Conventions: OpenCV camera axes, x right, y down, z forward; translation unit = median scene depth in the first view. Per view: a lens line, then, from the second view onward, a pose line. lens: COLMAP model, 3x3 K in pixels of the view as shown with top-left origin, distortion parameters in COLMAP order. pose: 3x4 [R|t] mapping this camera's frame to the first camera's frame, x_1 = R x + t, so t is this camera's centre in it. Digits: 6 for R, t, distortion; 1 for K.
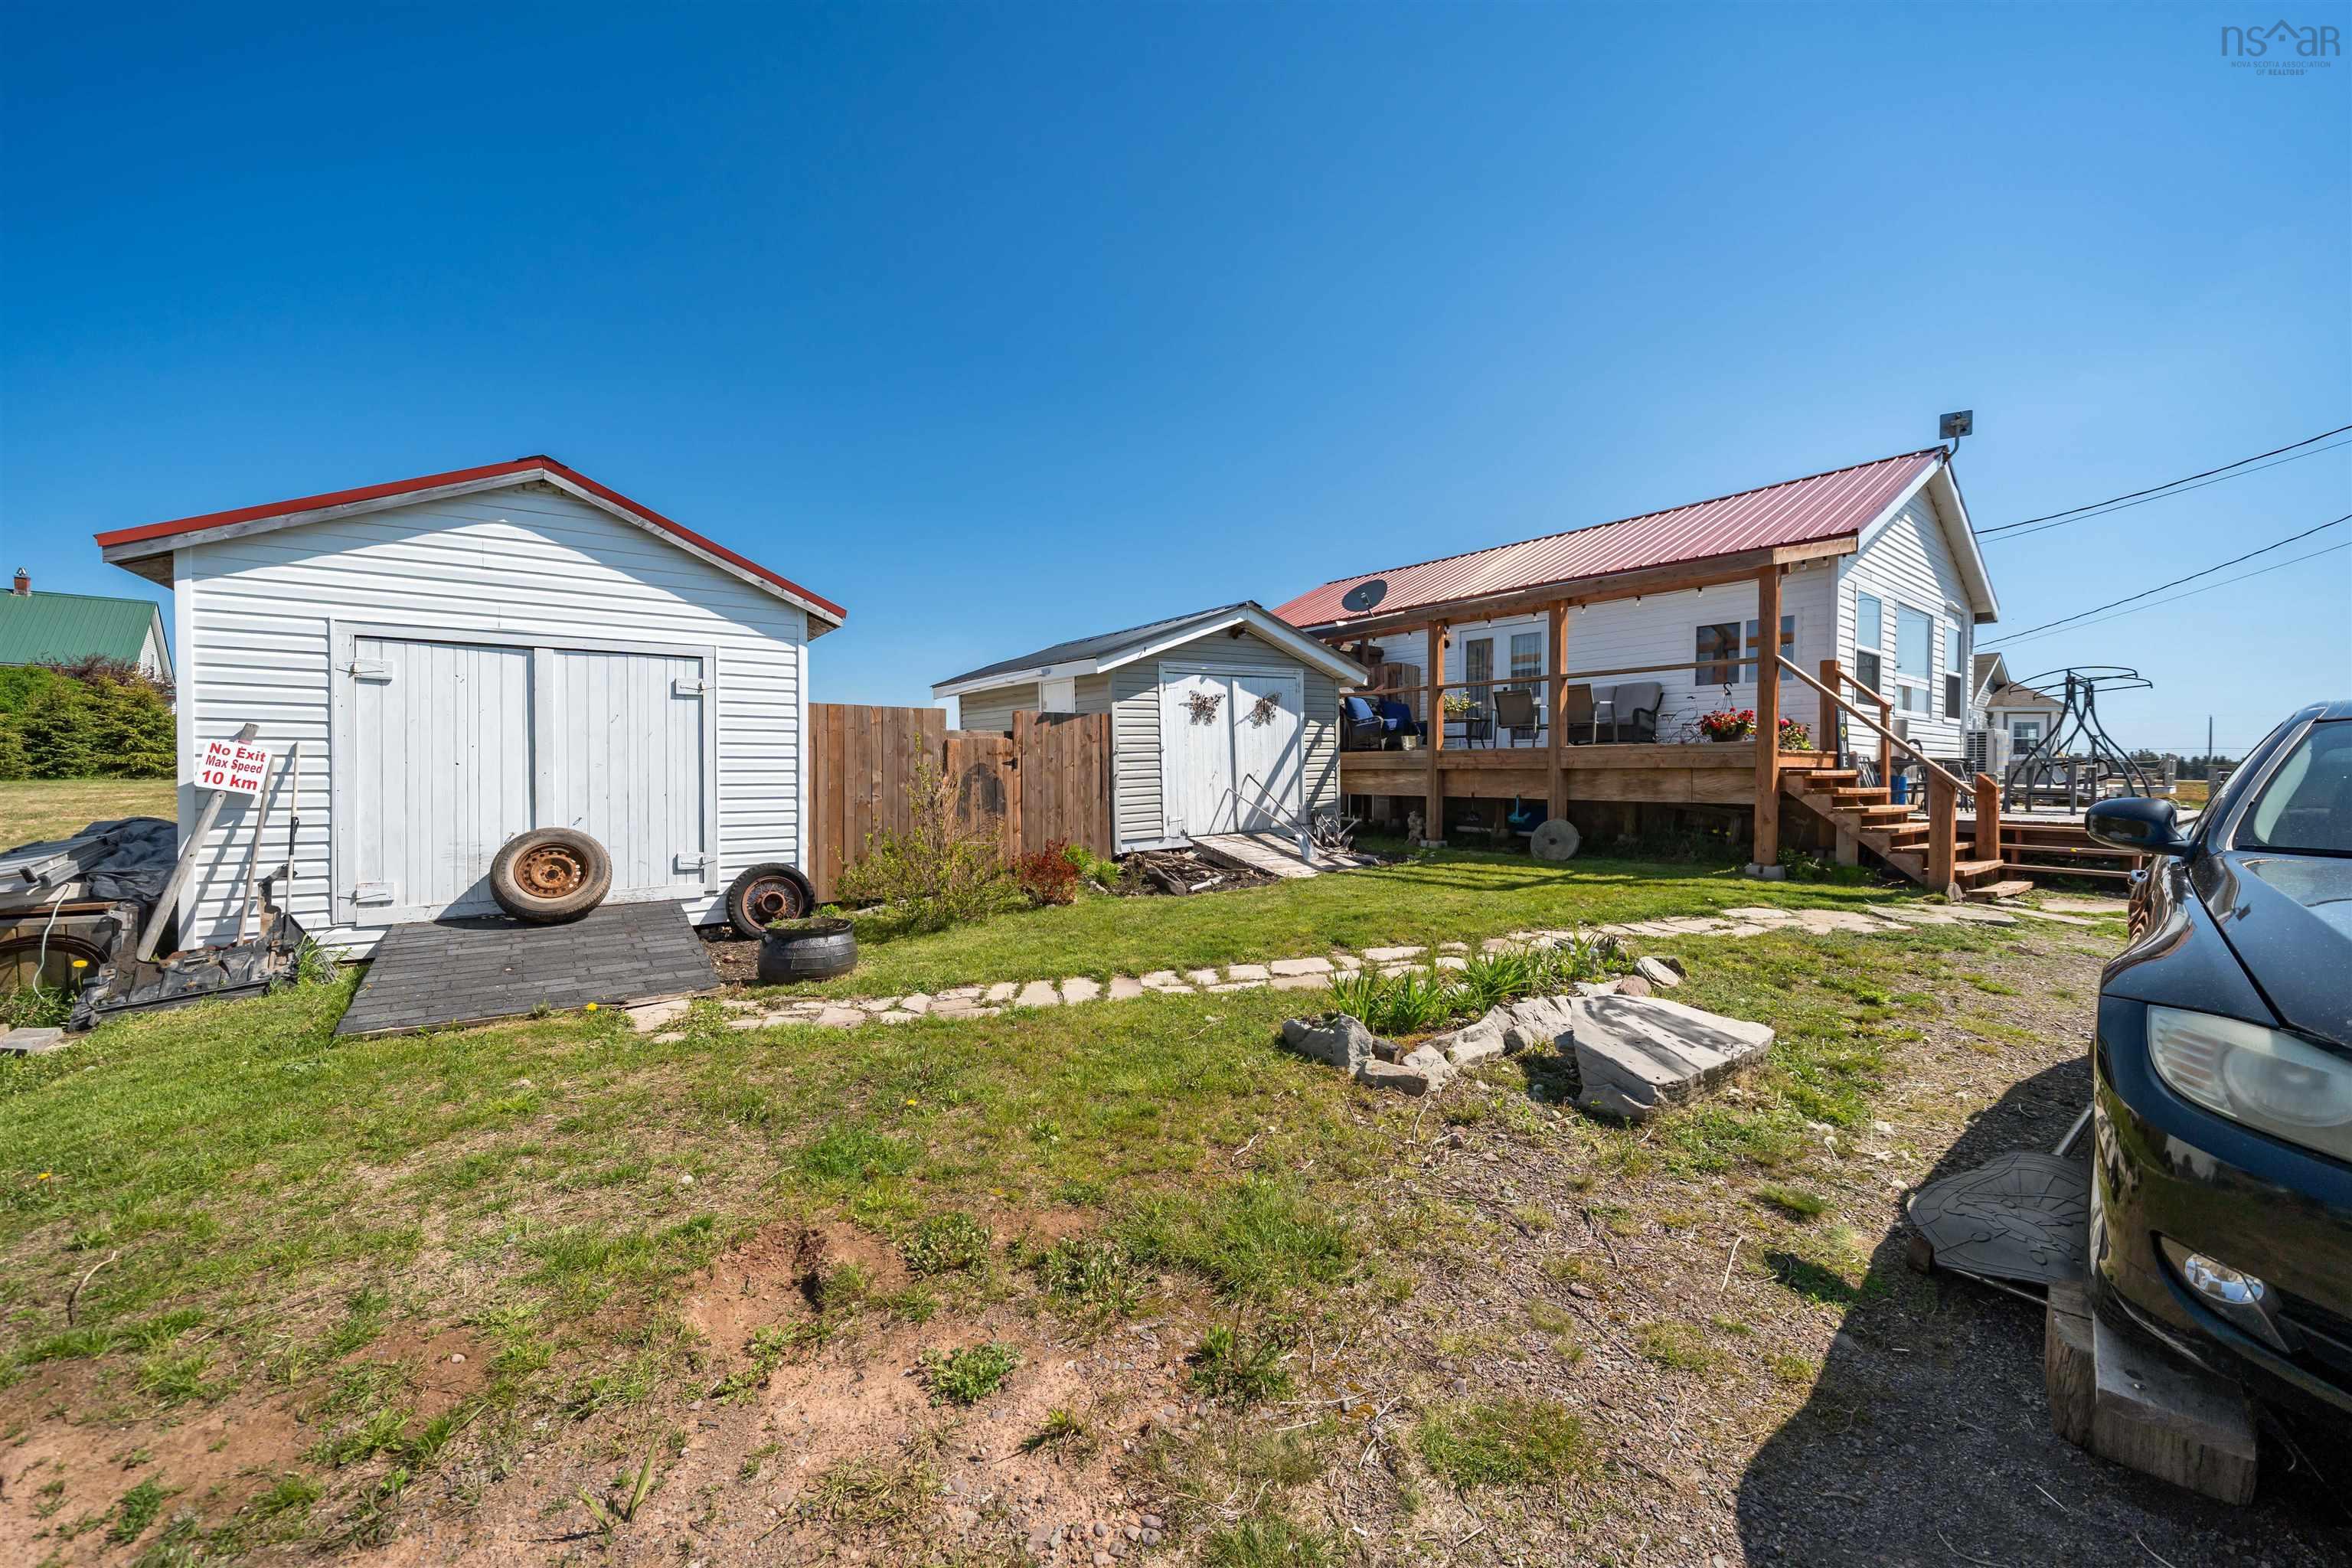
lens RADIAL K [[854.1, 0, 1176.0], [0, 854.1, 784.0], [0, 0, 1]] dist [-0.000268, -0.000076]
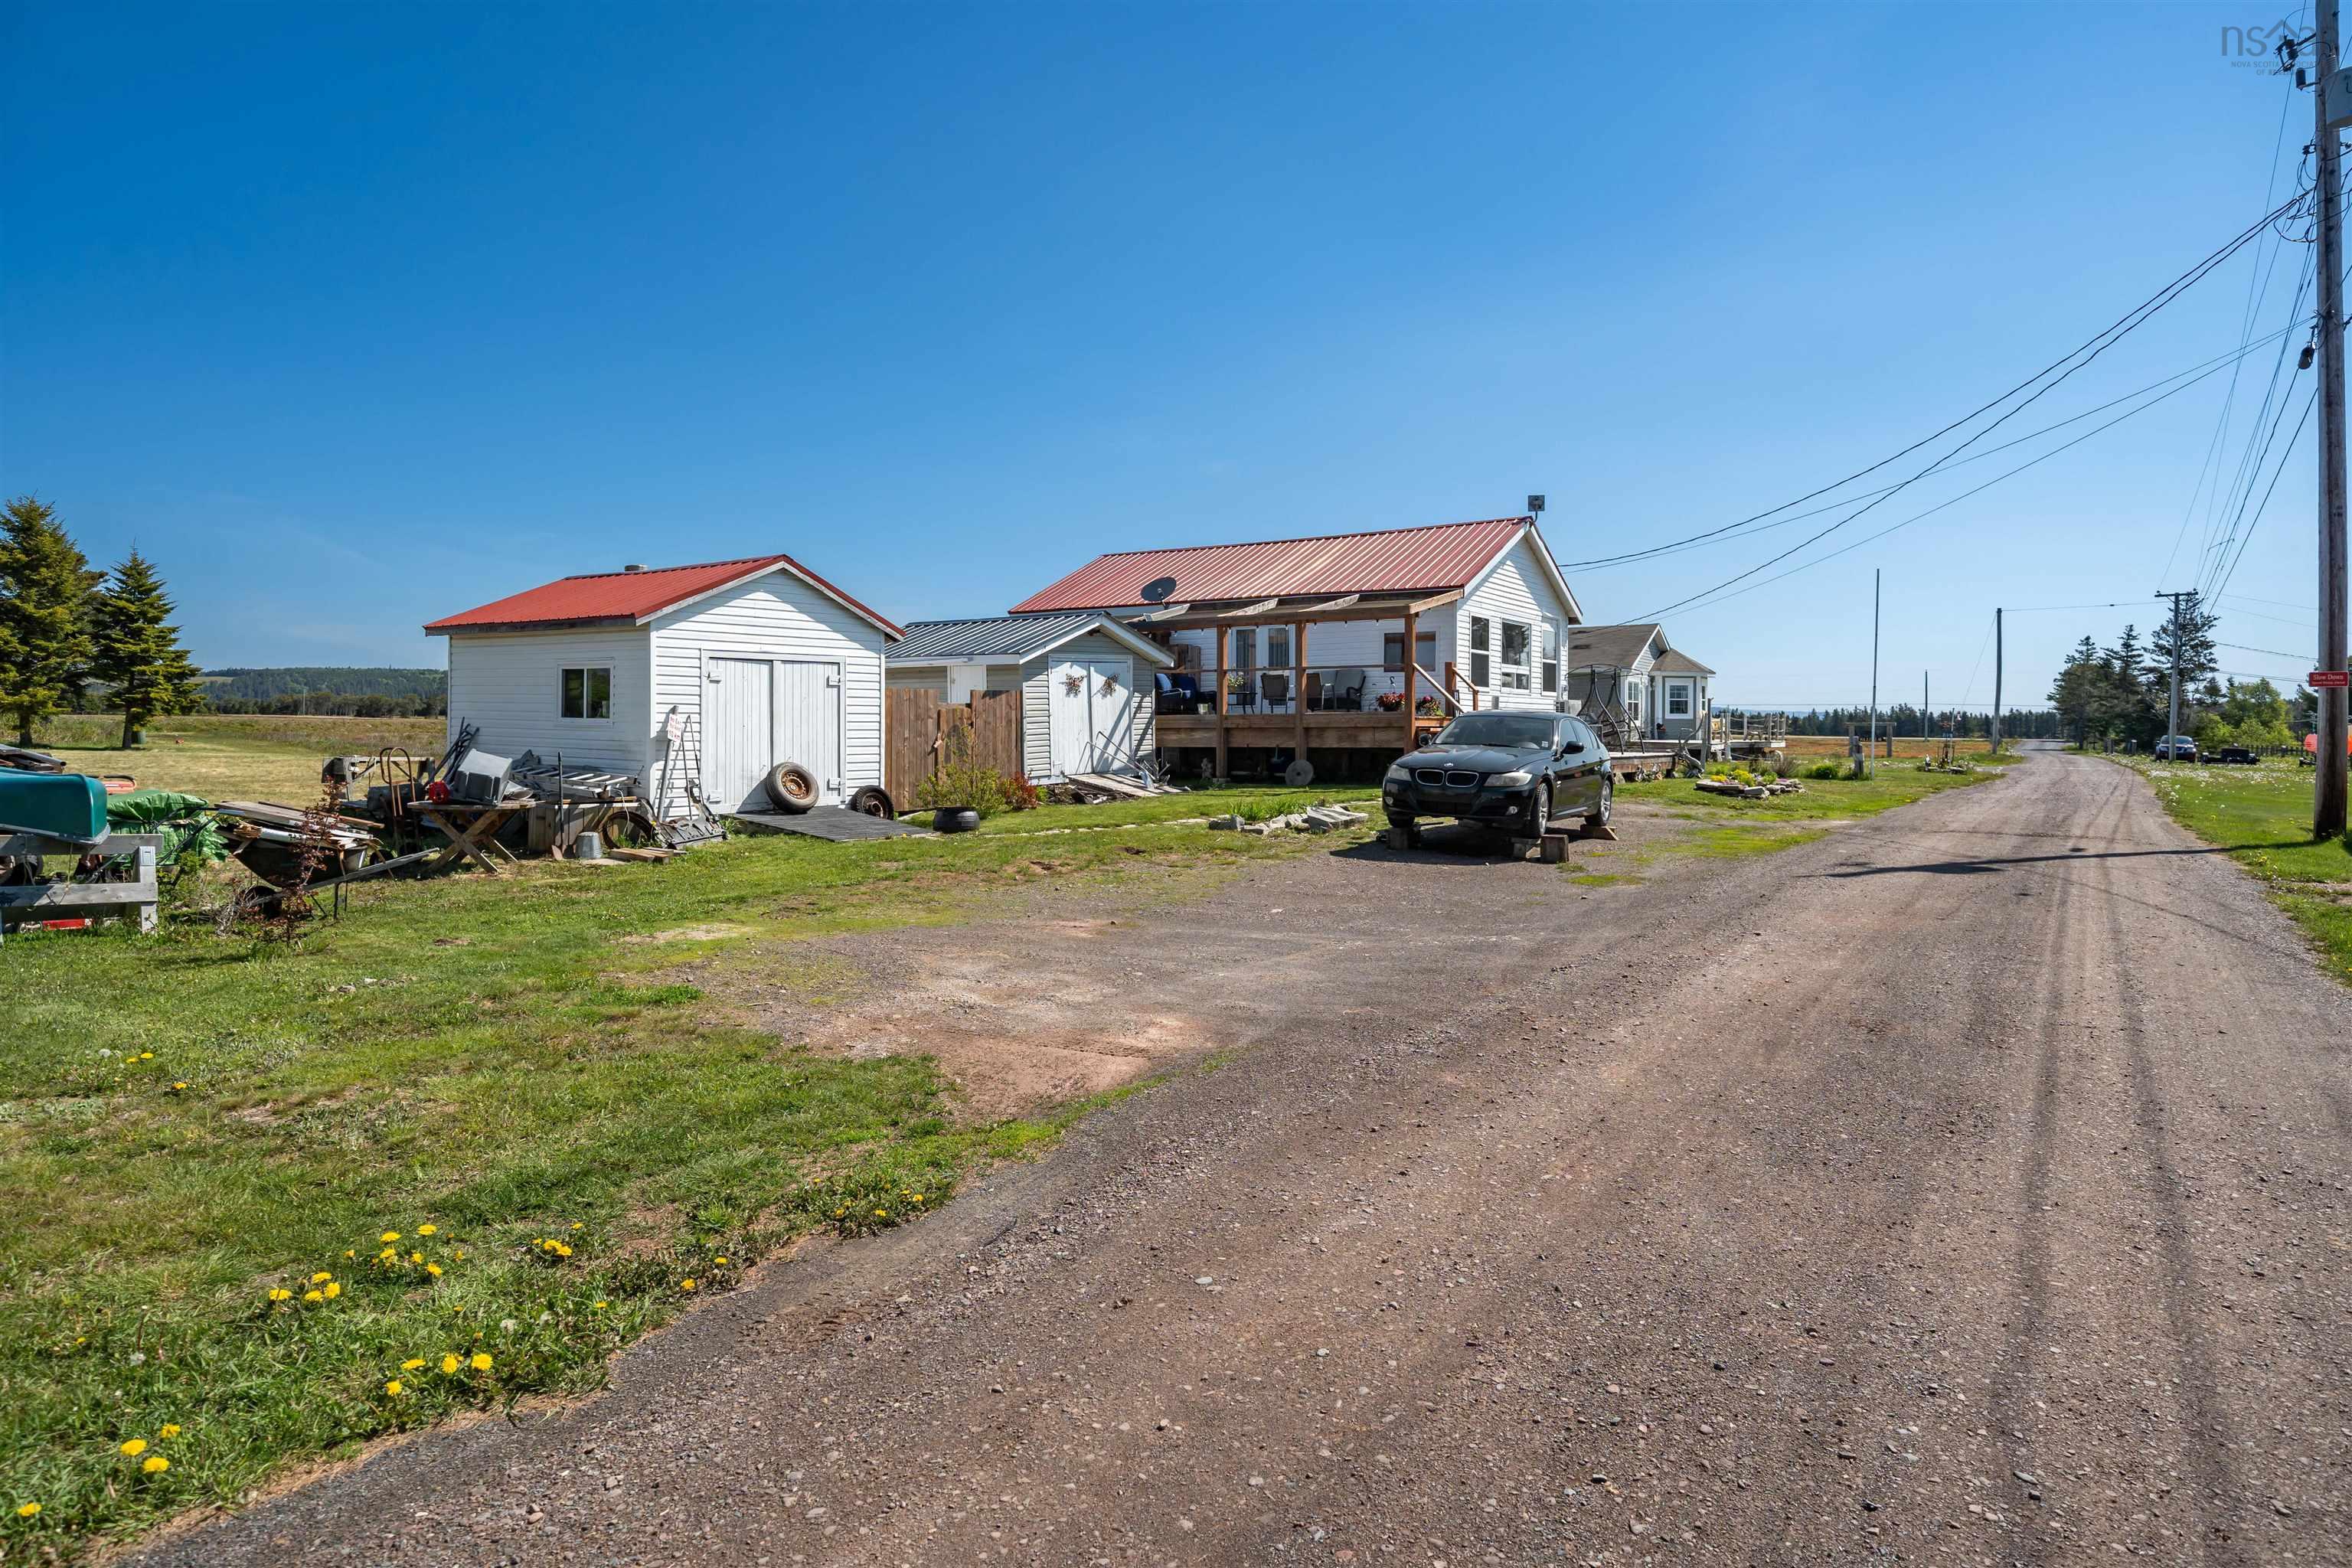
lens RADIAL K [[1289.5, 0, 1176.0], [0, 1289.5, 784.0], [0, 0, 1]] dist [-0.000171, 0.000000]
pose [[0.947136, -0.016522, 0.320408, -0.489976], [0.008134, 0.999589, 0.027497, 0.017654], [-0.320730, -0.023437, 0.946881, -1.081352]]
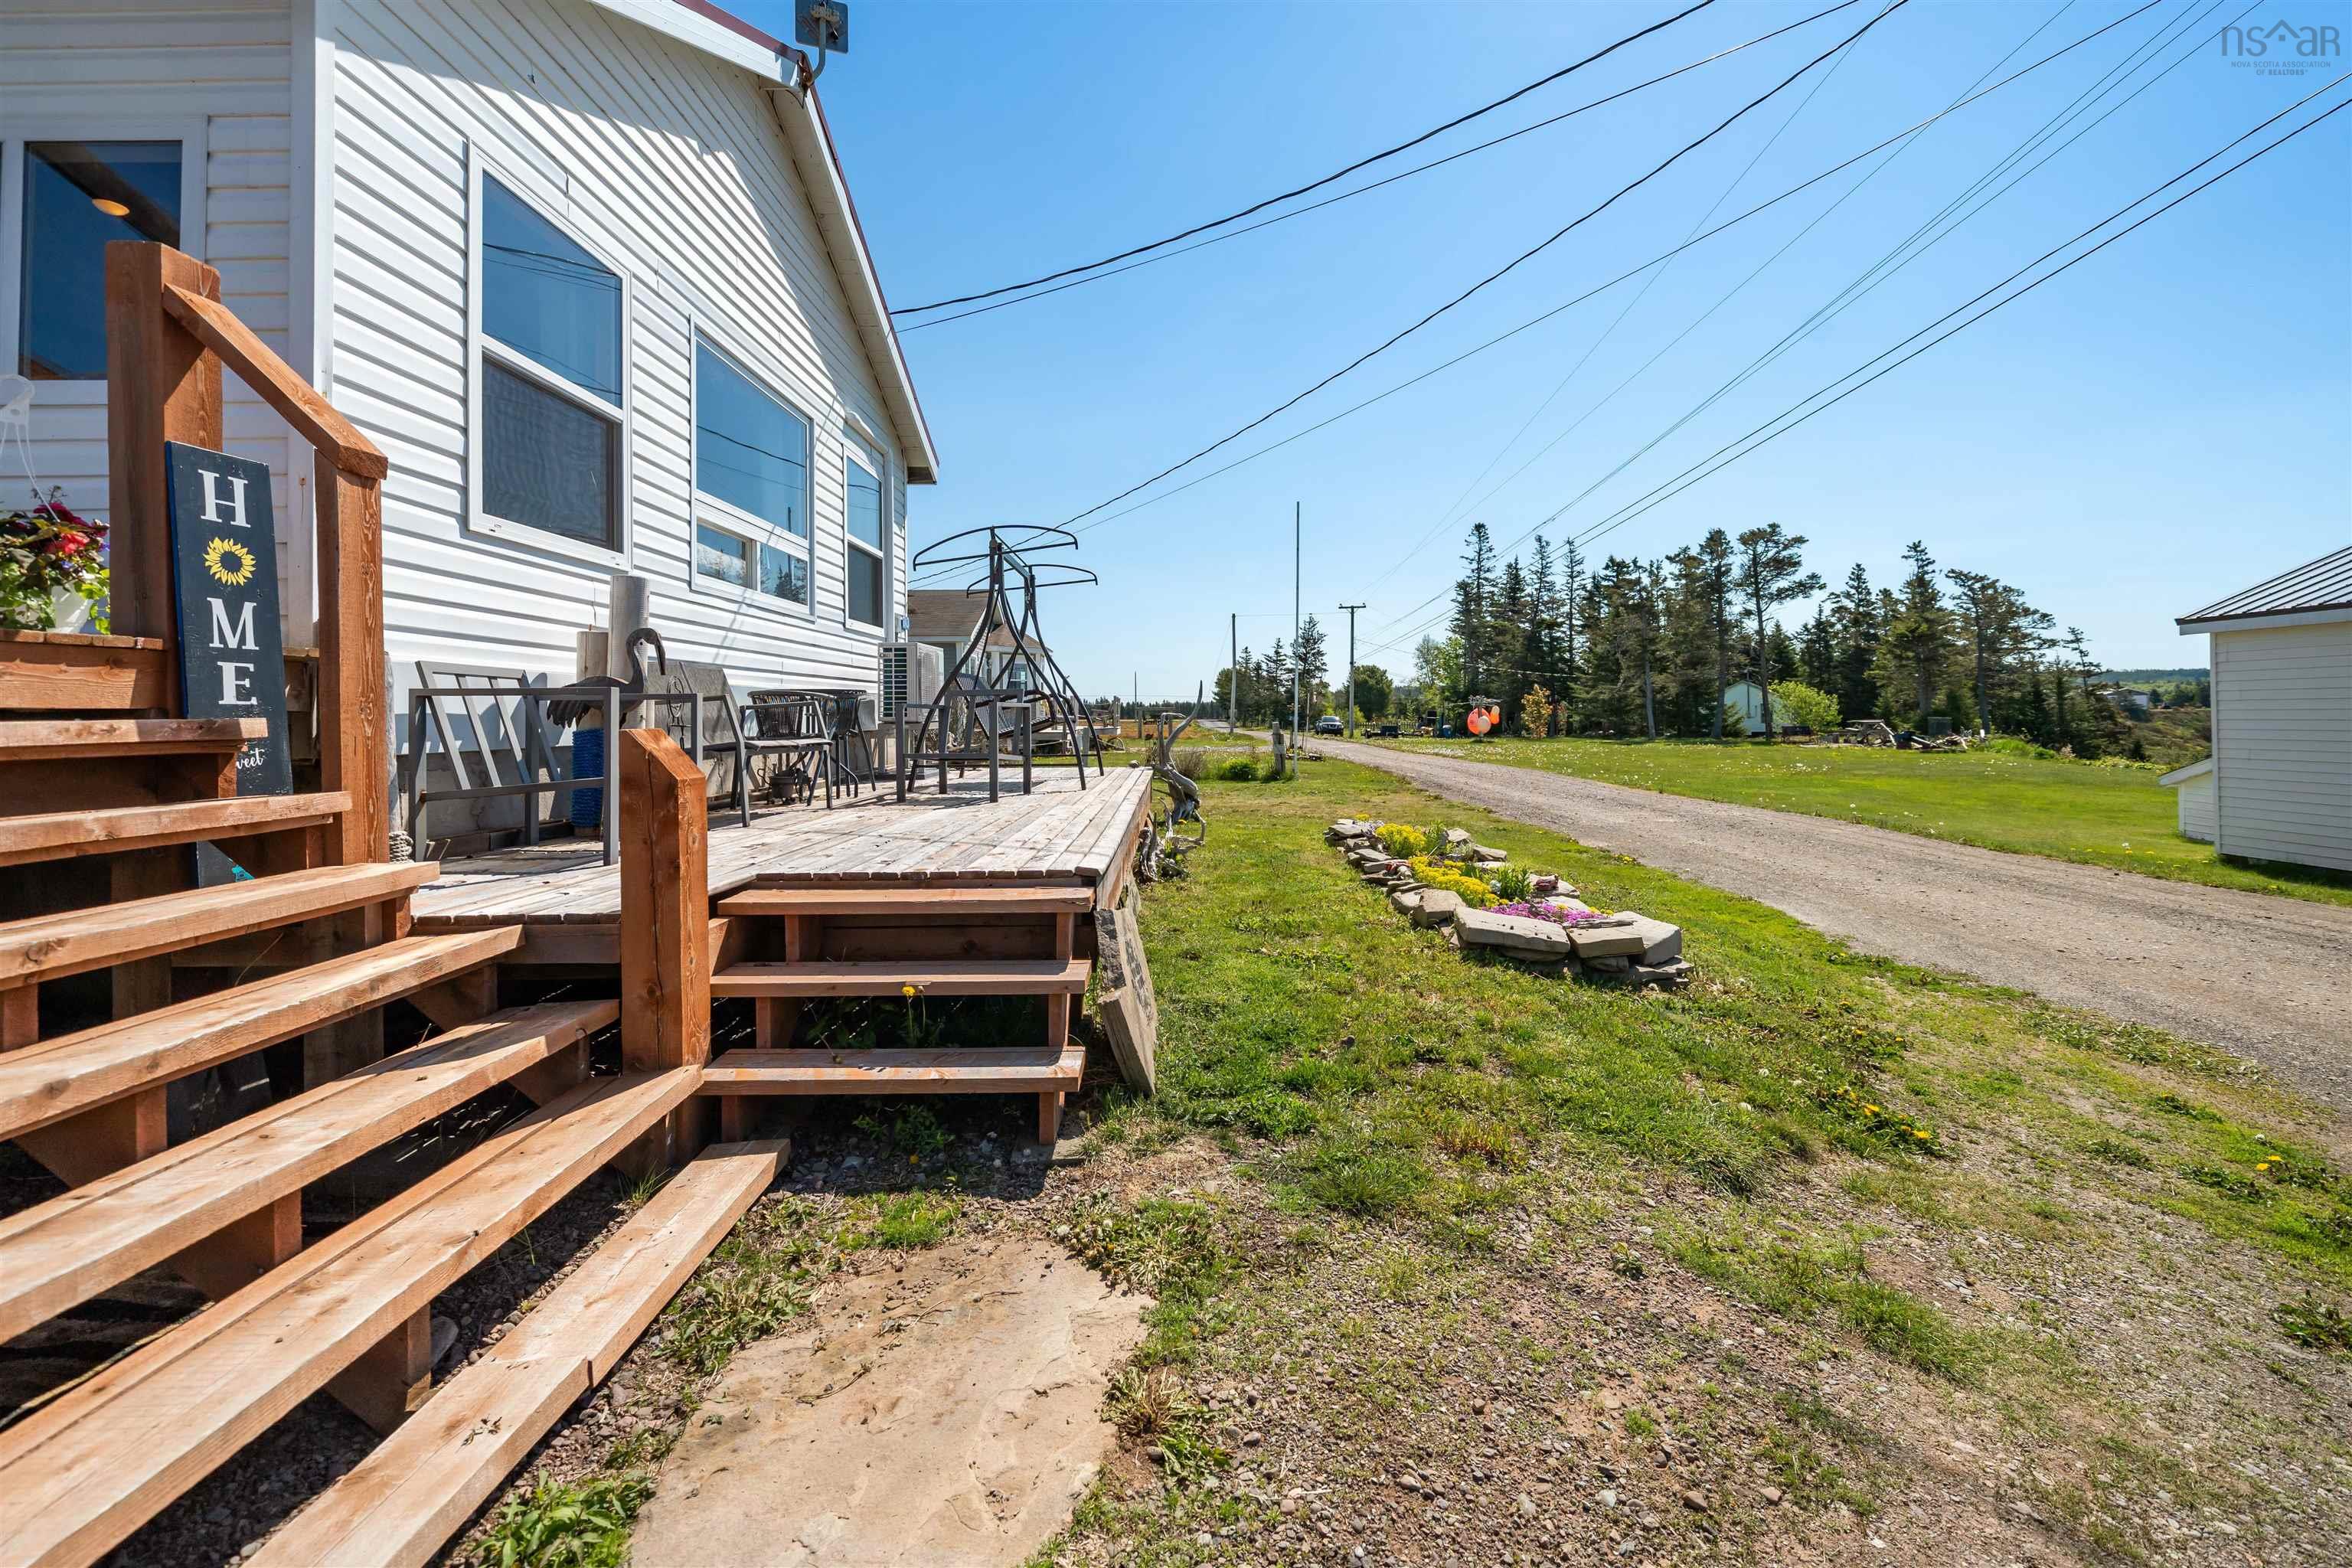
lens RADIAL K [[940.4, 0, 1175.1], [0, 940.4, 714.9], [0, 0, 1]] dist [-0.000249, -0.000016]
pose [[0.600472, -0.007699, 0.799609, 0.645973], [0.018240, 0.999825, -0.004071, -0.010607], [-0.799438, 0.017030, 0.600507, 0.555078]]
